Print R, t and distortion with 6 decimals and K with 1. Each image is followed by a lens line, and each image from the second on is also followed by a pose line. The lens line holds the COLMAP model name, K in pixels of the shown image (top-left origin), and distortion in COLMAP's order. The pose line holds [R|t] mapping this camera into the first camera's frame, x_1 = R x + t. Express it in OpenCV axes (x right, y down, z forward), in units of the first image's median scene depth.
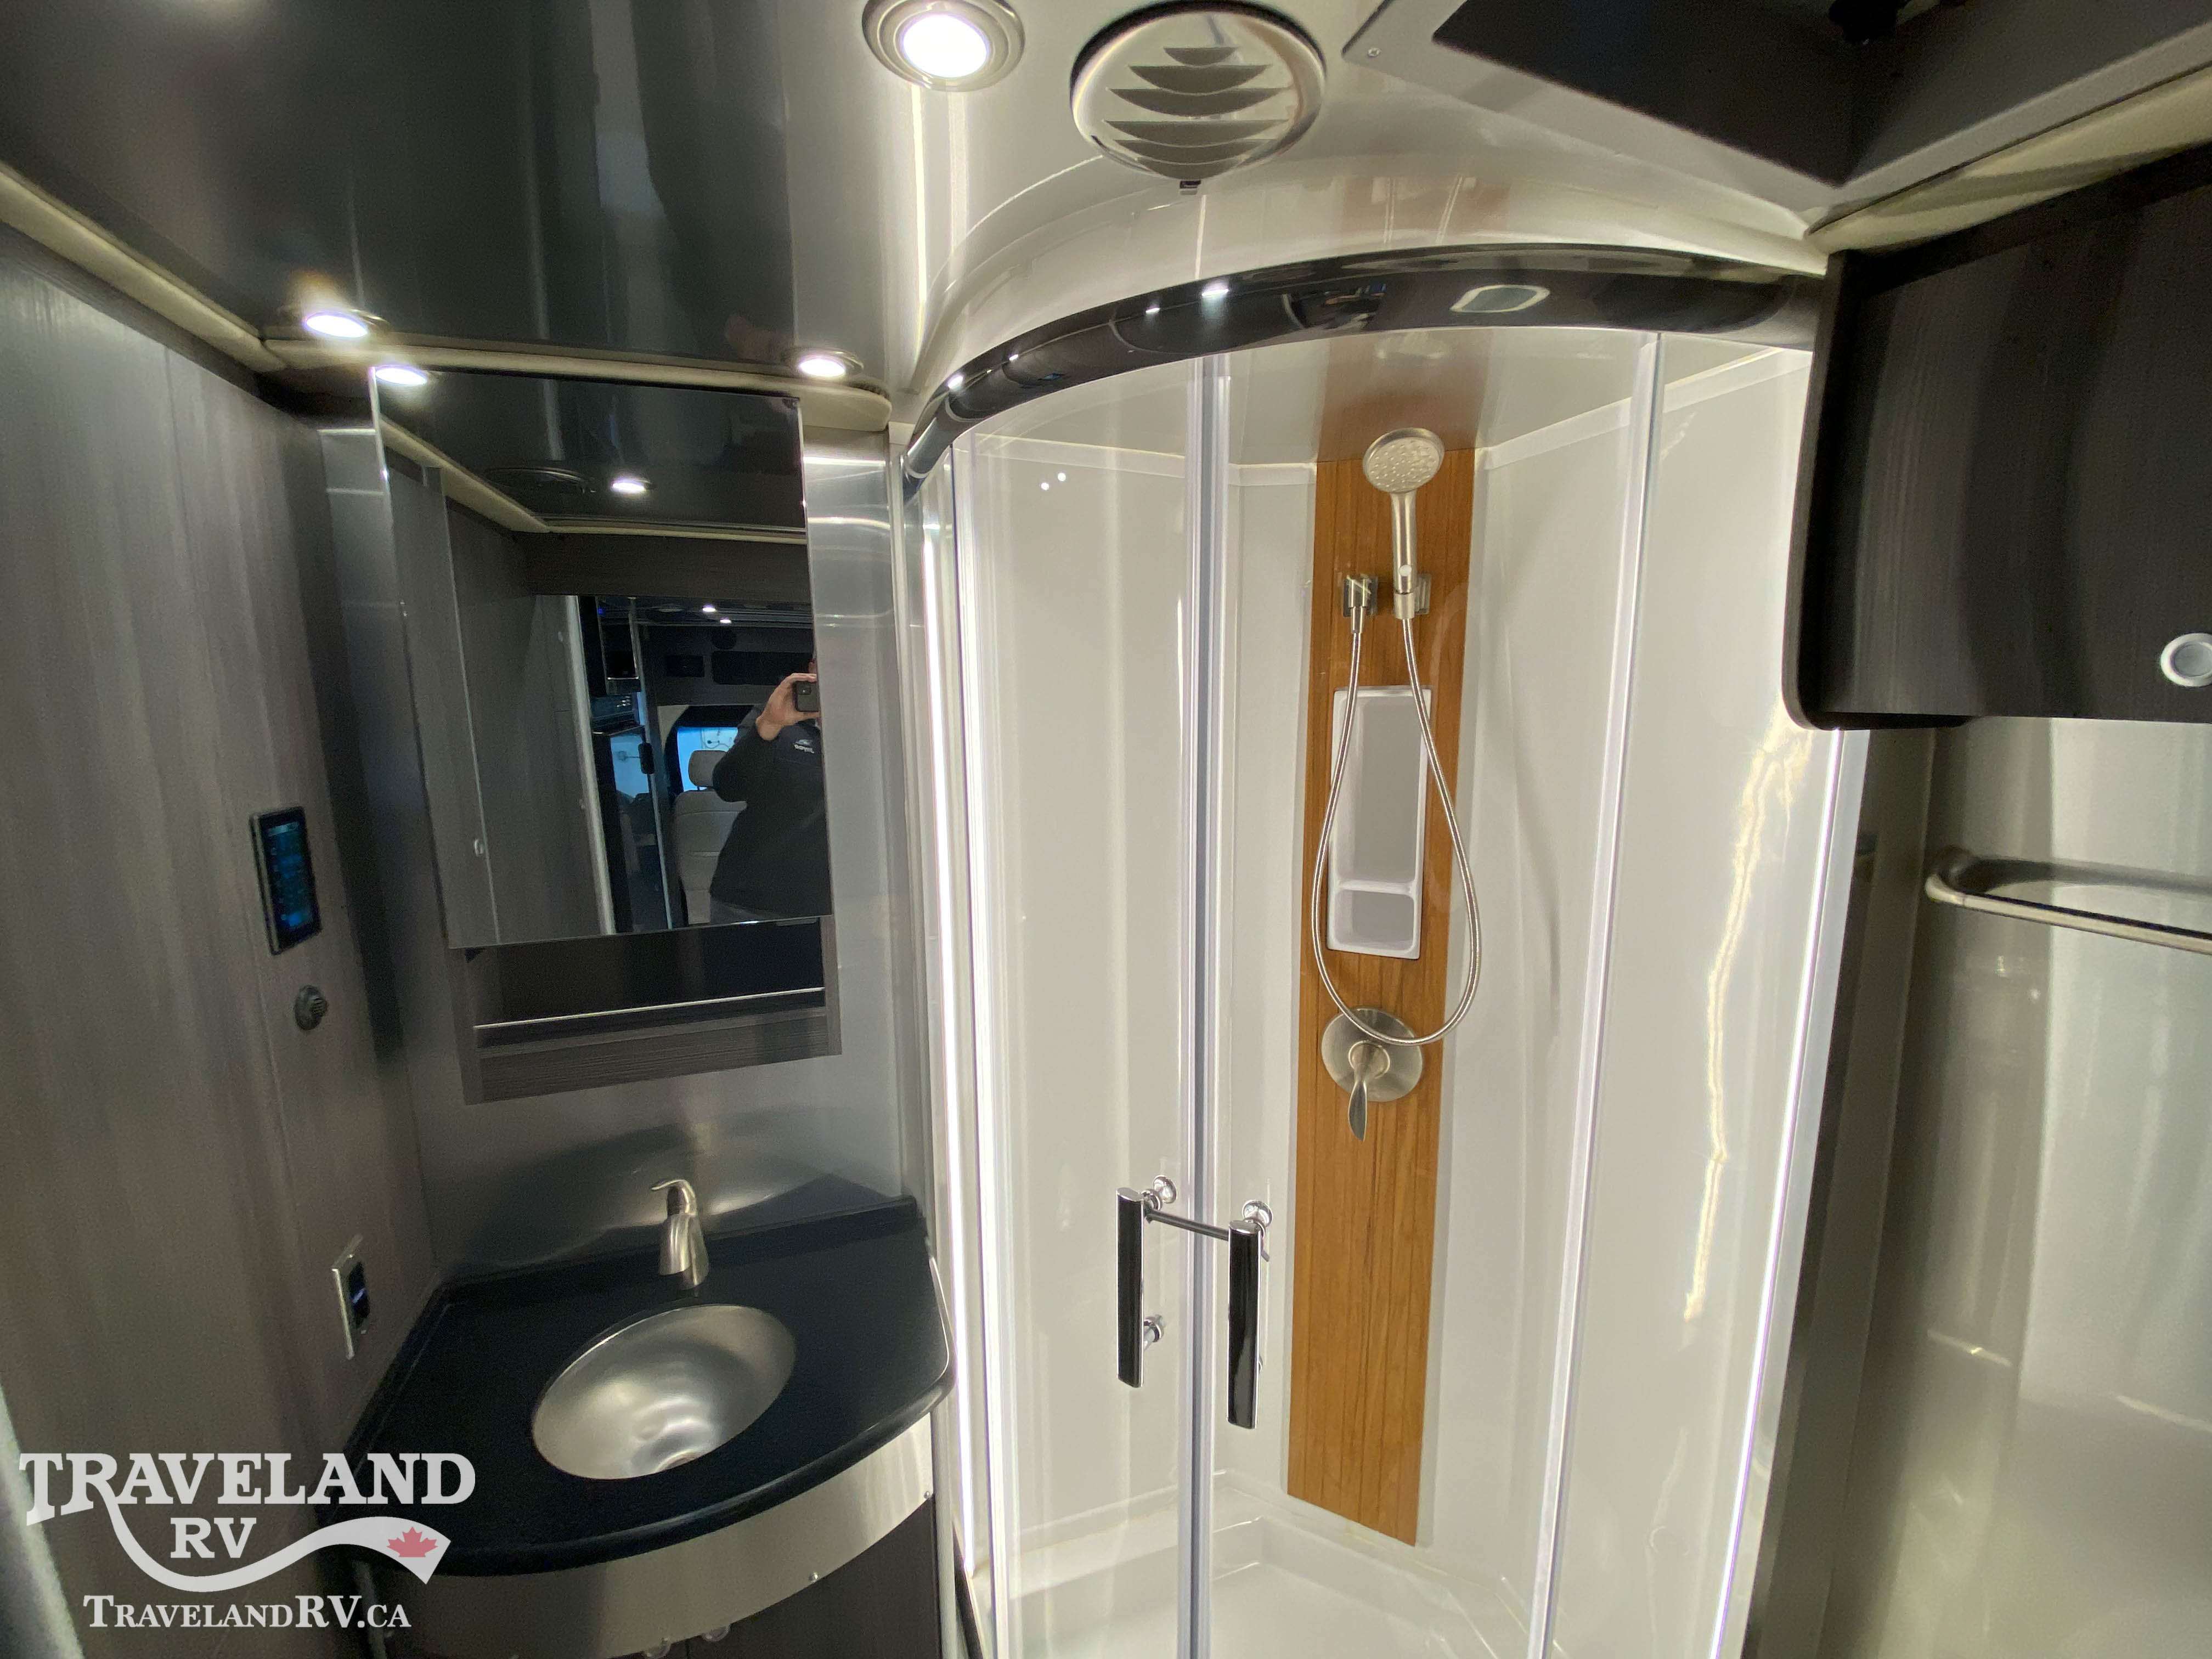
lens RADIAL K [[880.3, 0, 1104.0], [0, 880.3, 819.1], [0, 0, 1]] dist [0.001354, -0.010407]
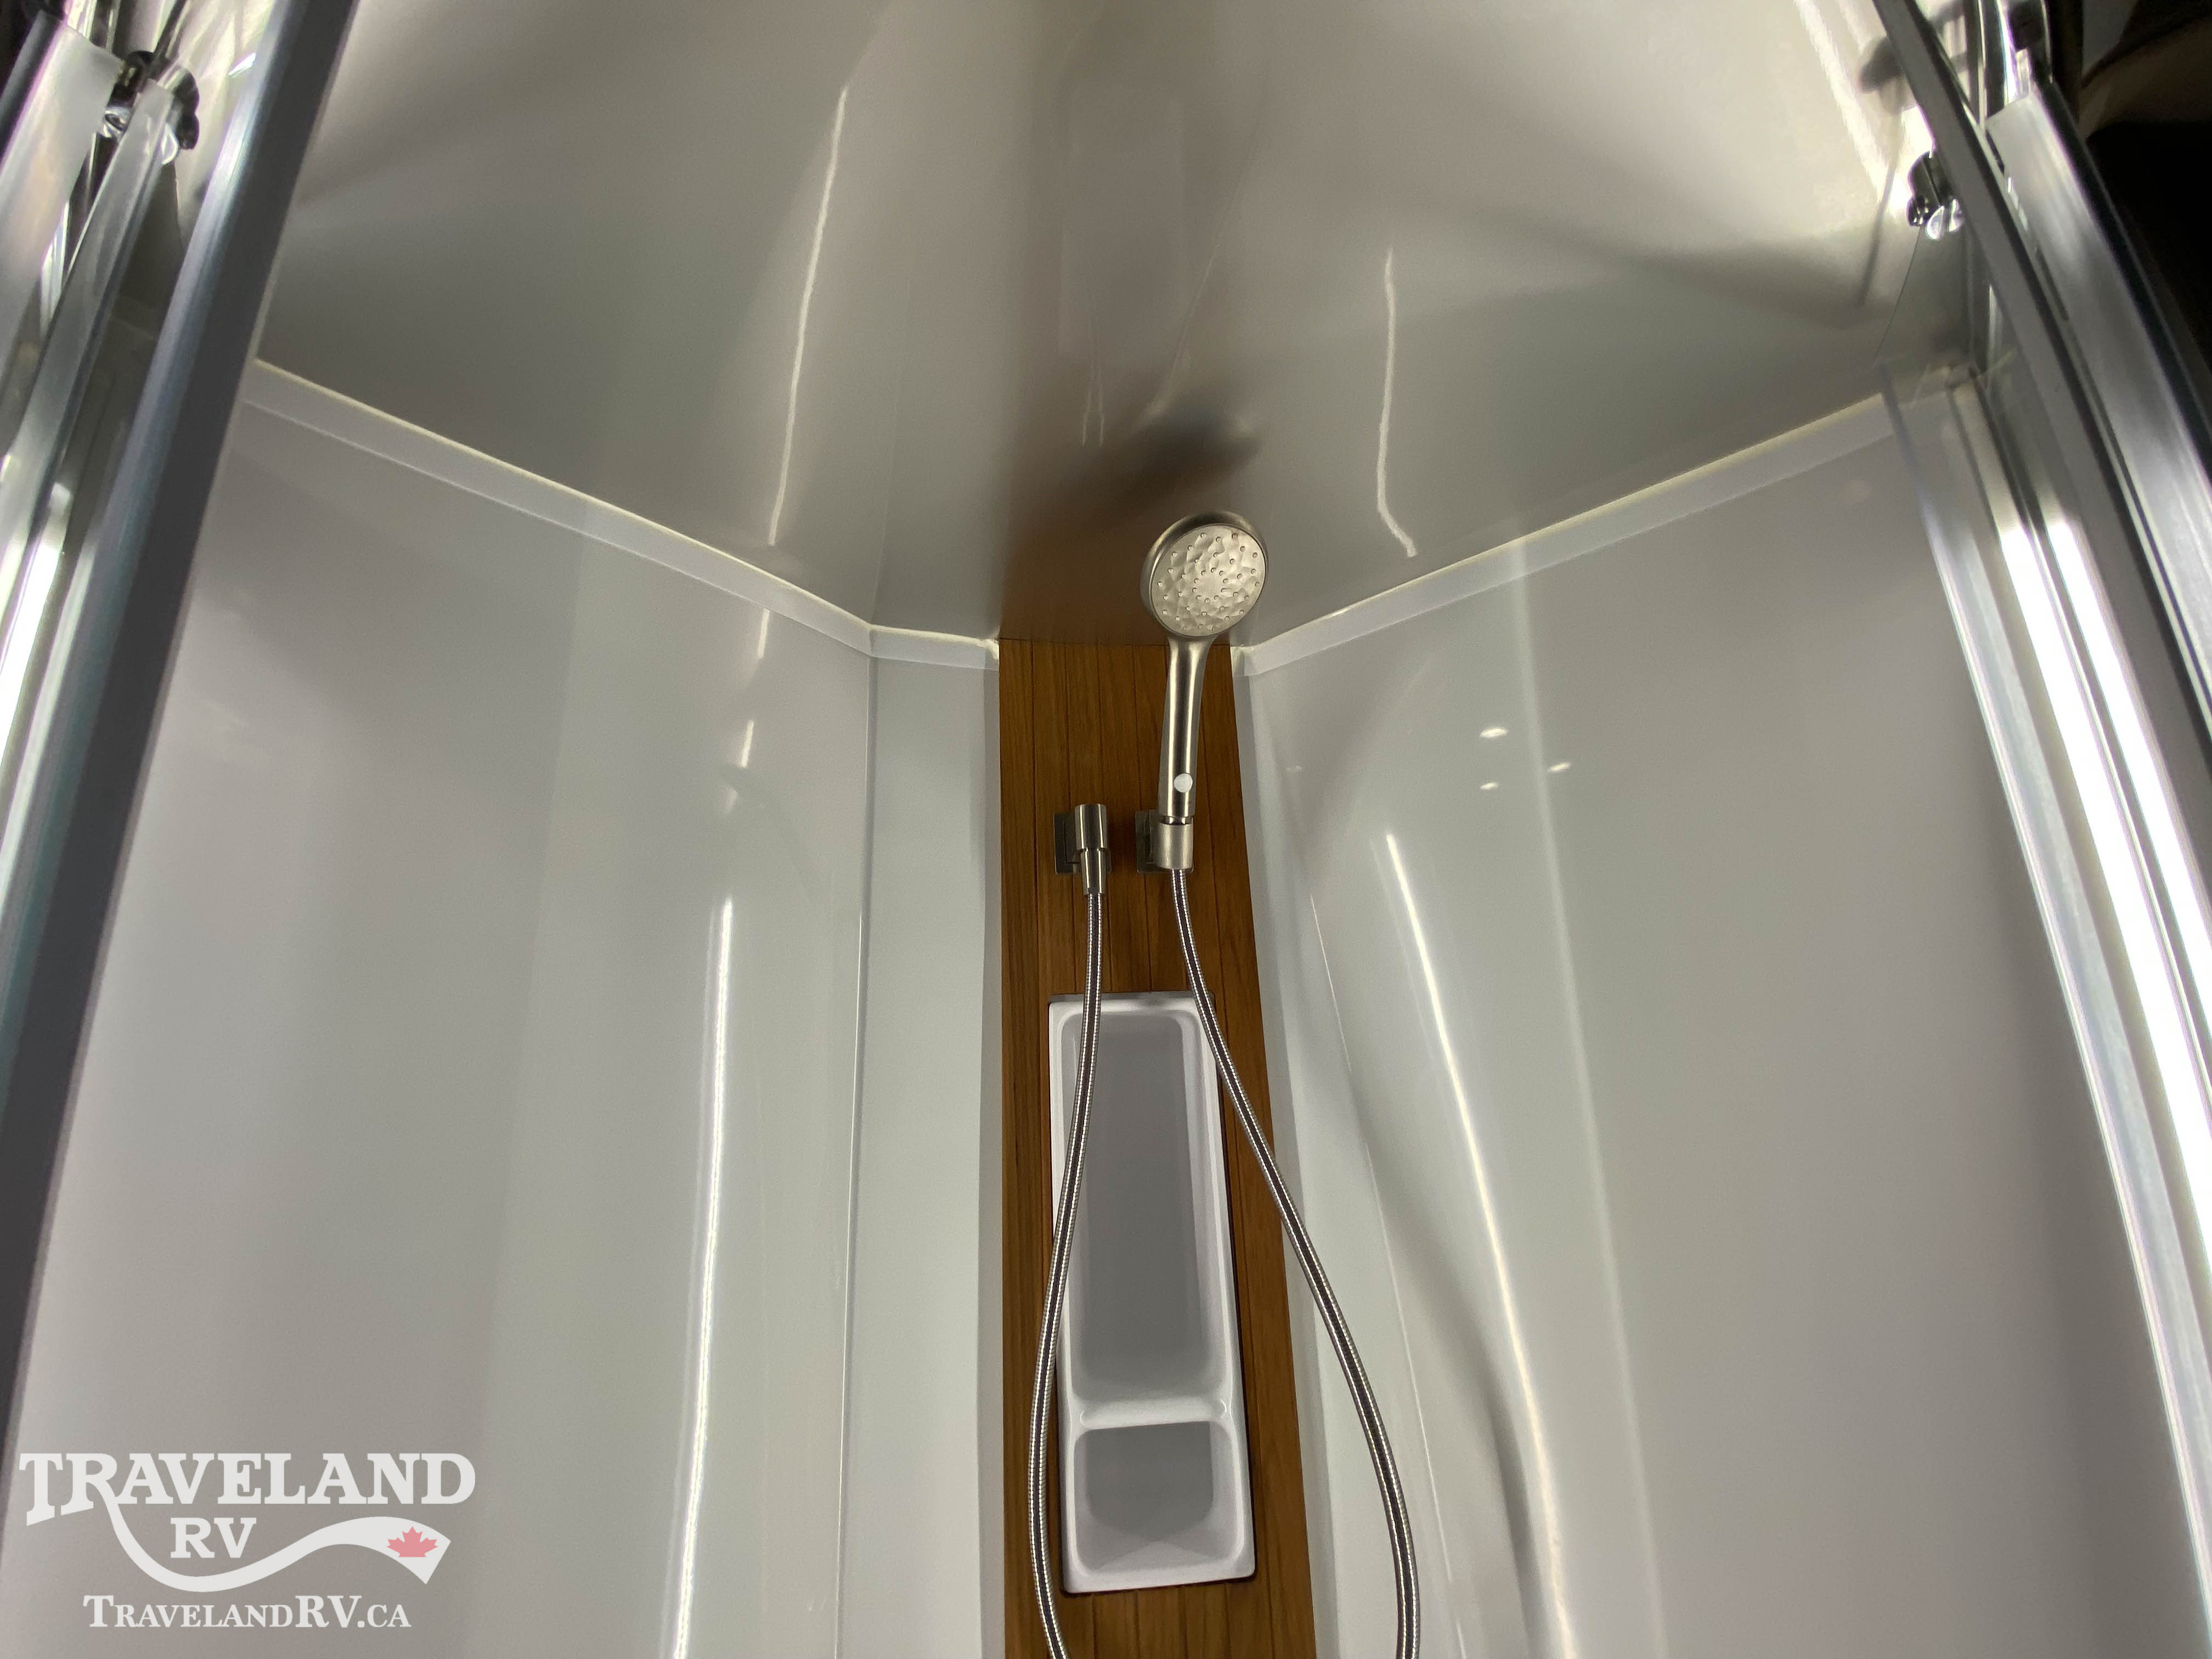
lens RADIAL K [[880.3, 0, 1107.5], [0, 880.3, 835.1], [0, 0, 1]] dist [0.001354, -0.010407]
pose [[0.884883, 0.094950, 0.456034, 0.041049], [0.096434, 0.920455, -0.378766, -0.036919], [-0.455723, 0.379141, 0.805338, 0.541586]]
